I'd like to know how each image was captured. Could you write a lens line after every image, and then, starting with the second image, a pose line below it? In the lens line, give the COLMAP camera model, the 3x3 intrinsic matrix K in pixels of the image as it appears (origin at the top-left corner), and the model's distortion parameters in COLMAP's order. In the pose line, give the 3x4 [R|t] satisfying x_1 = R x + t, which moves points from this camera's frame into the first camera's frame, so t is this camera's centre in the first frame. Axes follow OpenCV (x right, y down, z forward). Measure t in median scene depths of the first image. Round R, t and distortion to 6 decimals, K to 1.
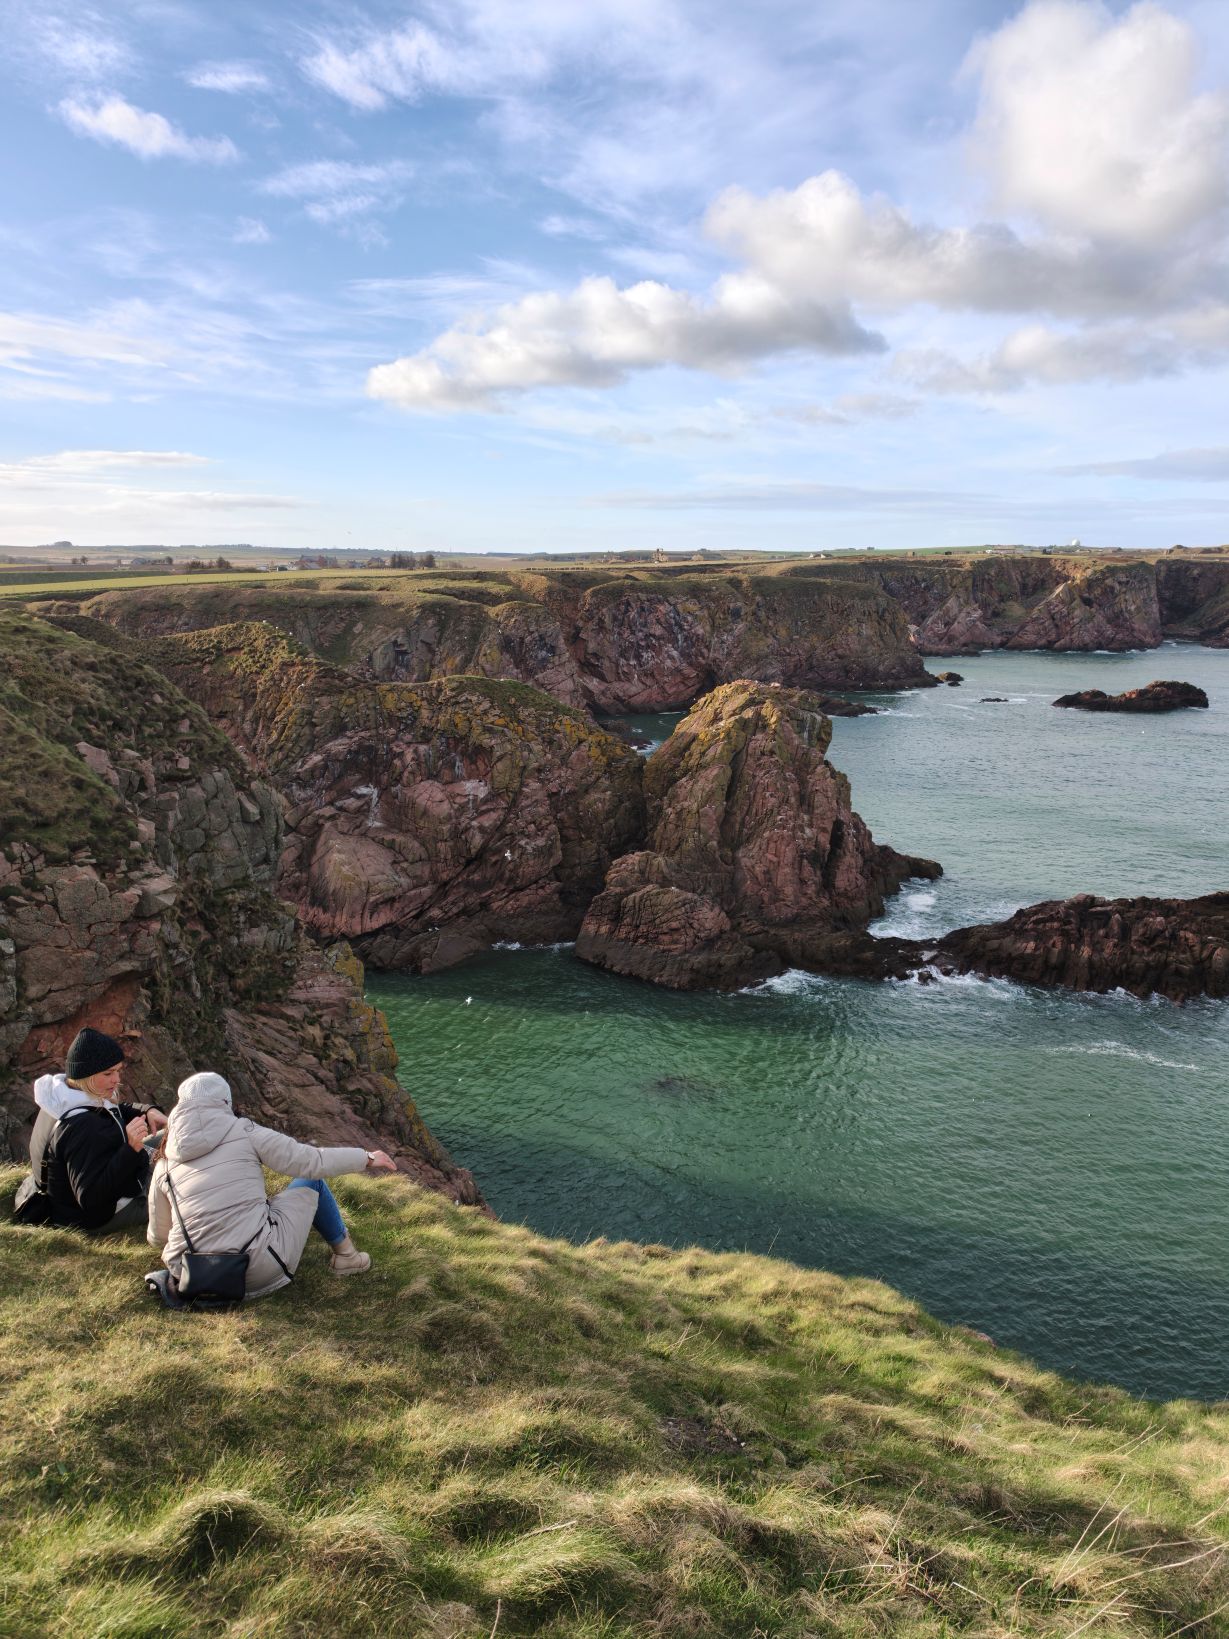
lens RADIAL K [[1116.7, 0, 607.7], [0, 1116.7, 825.8], [0, 0, 1]] dist [0.150484, -0.333342]
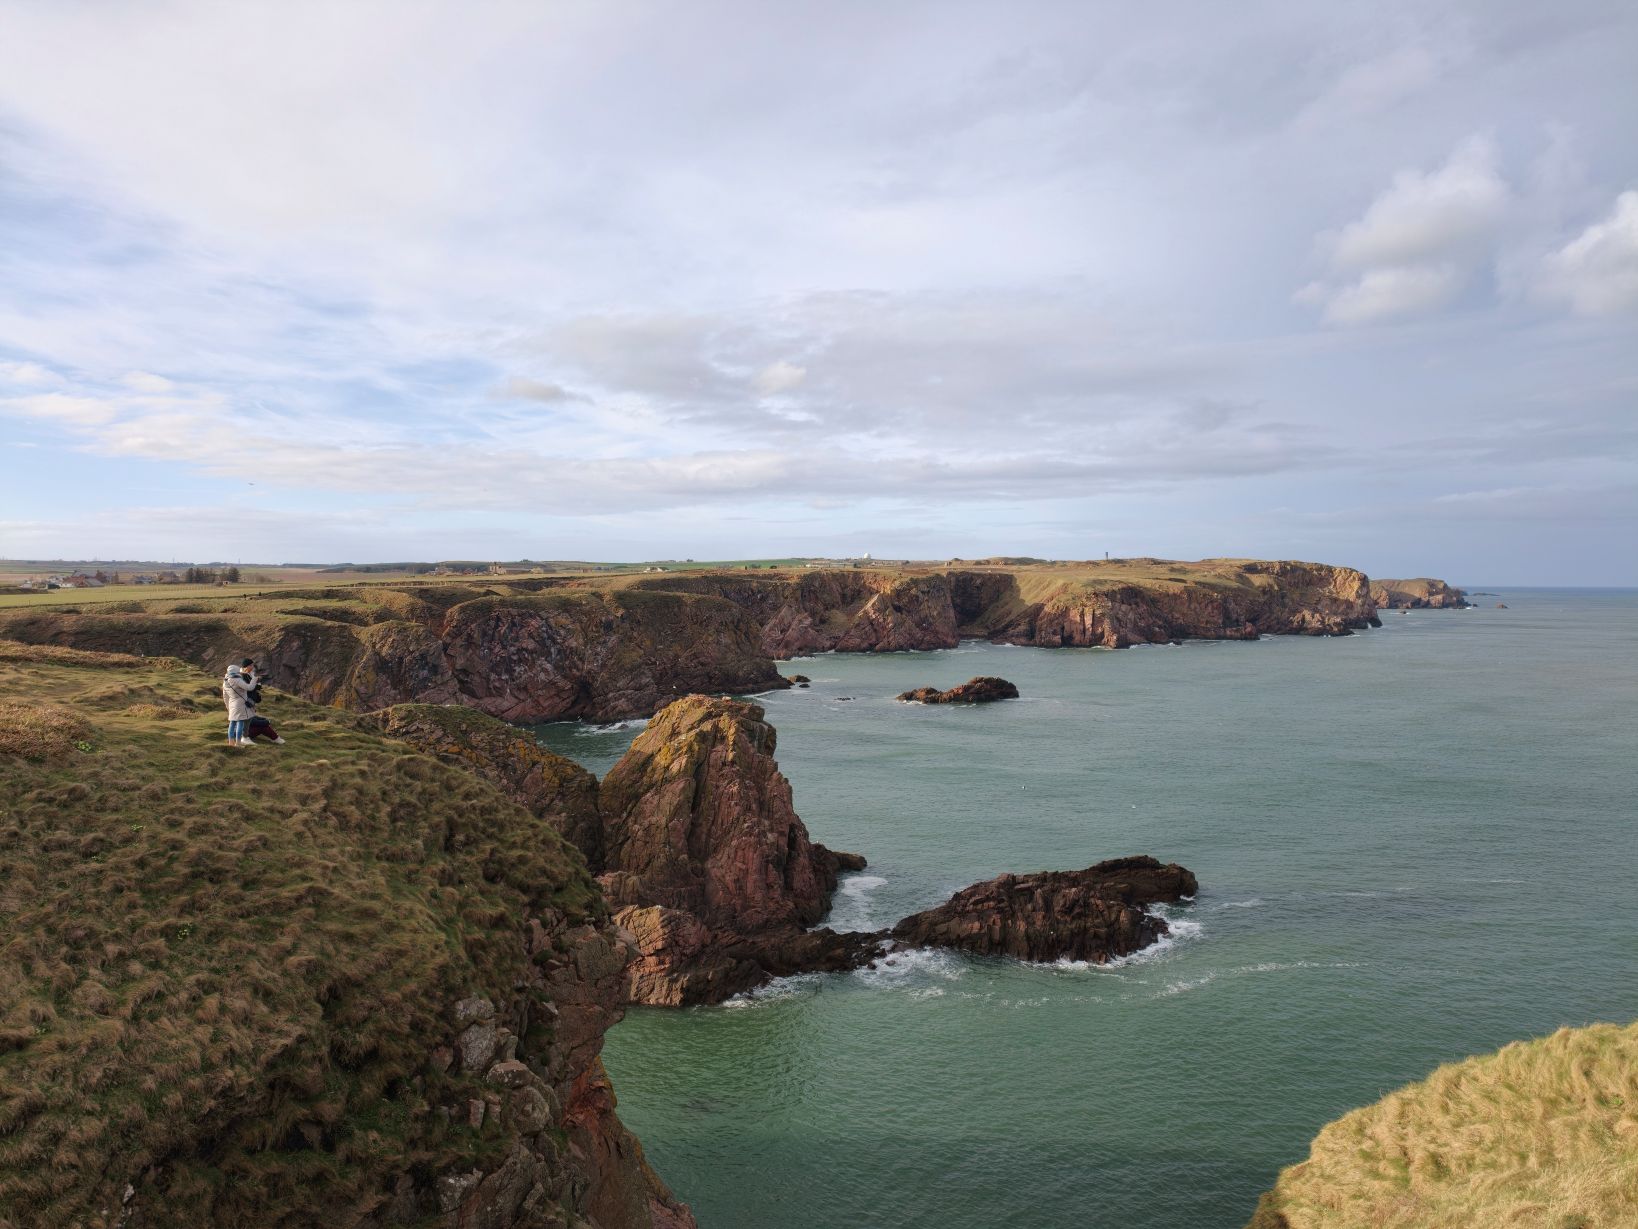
lens RADIAL K [[1116.0, 0, 812.2], [0, 1116.0, 608.4], [0, 0, 1]] dist [0.150484, -0.333342]
pose [[0.943839, -0.016936, 0.329973, -0.123176], [0.081101, 0.980008, -0.181679, -0.009626], [-0.320299, 0.198237, 0.926343, -0.029658]]
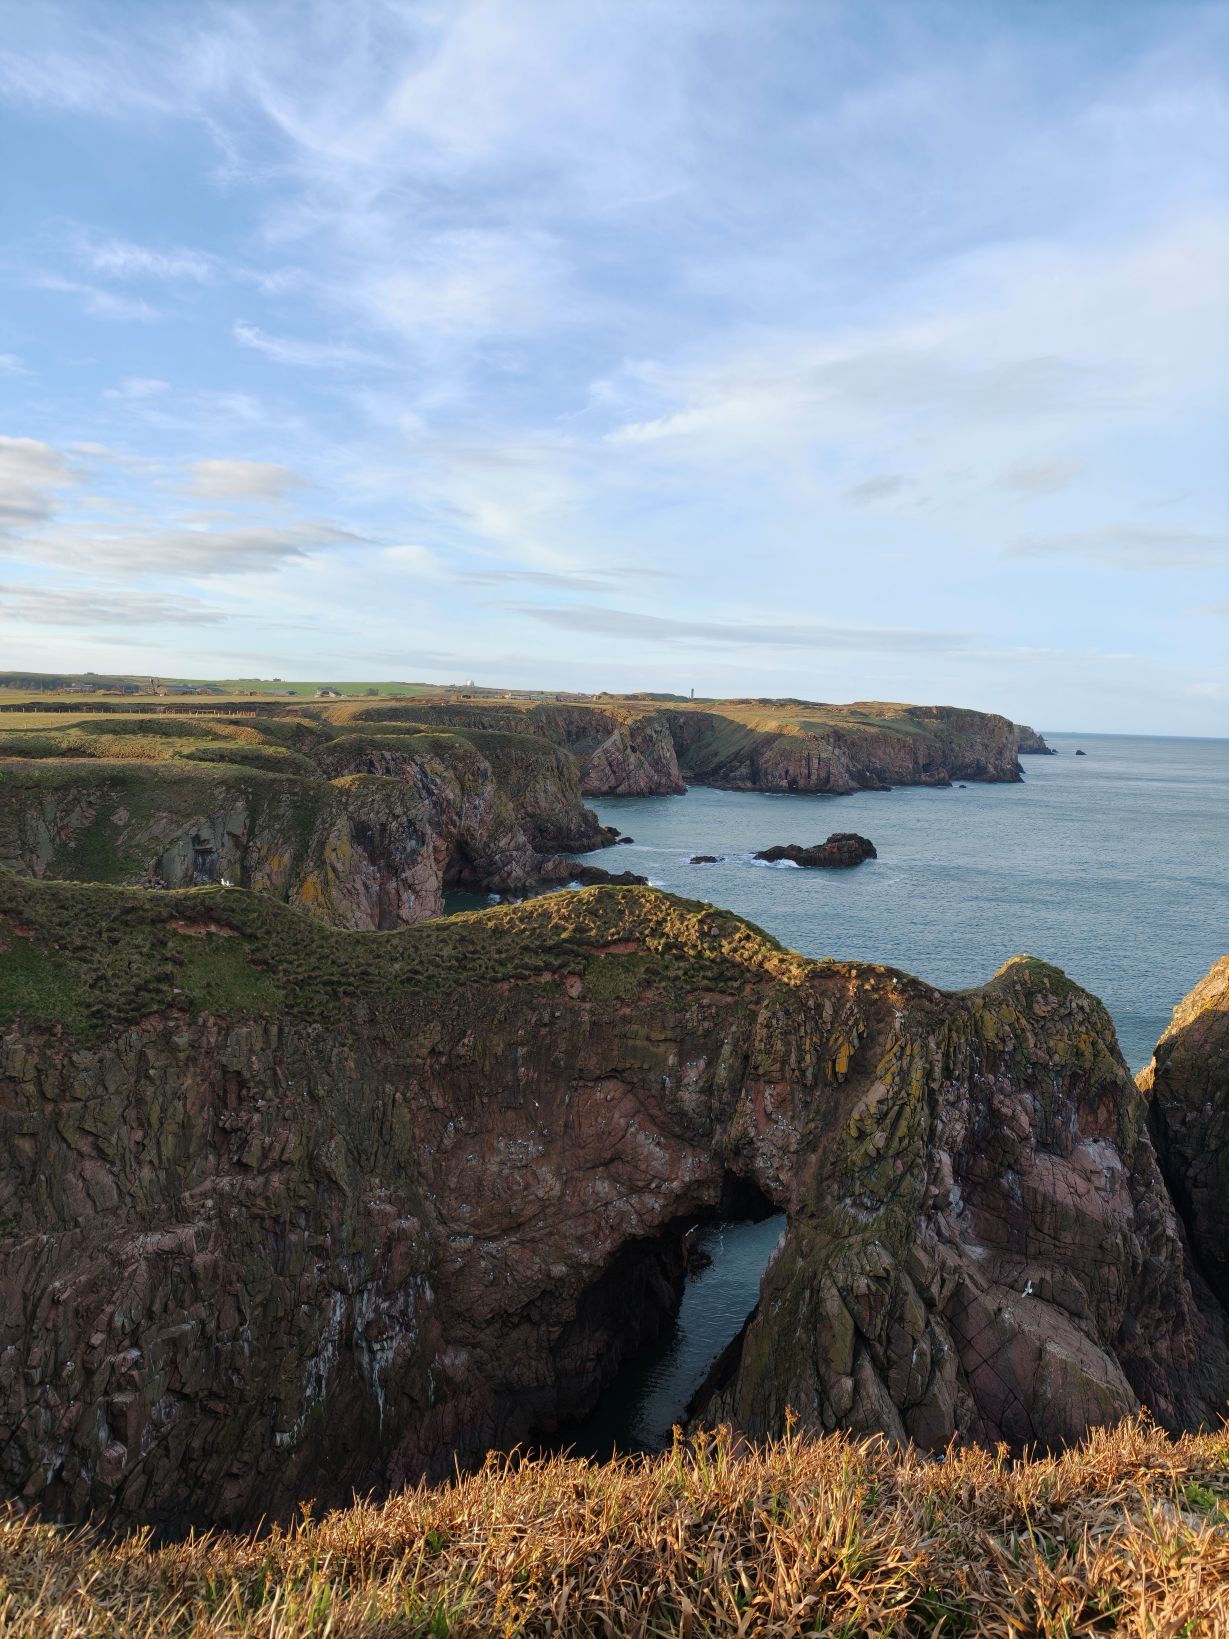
lens RADIAL K [[1116.7, 0, 607.7], [0, 1116.7, 825.8], [0, 0, 1]] dist [0.150484, -0.333342]
pose [[0.856720, -0.033451, 0.514696, -0.639127], [0.090404, 0.992185, -0.085996, -0.176468], [-0.507797, 0.120205, 0.853049, 0.592061]]
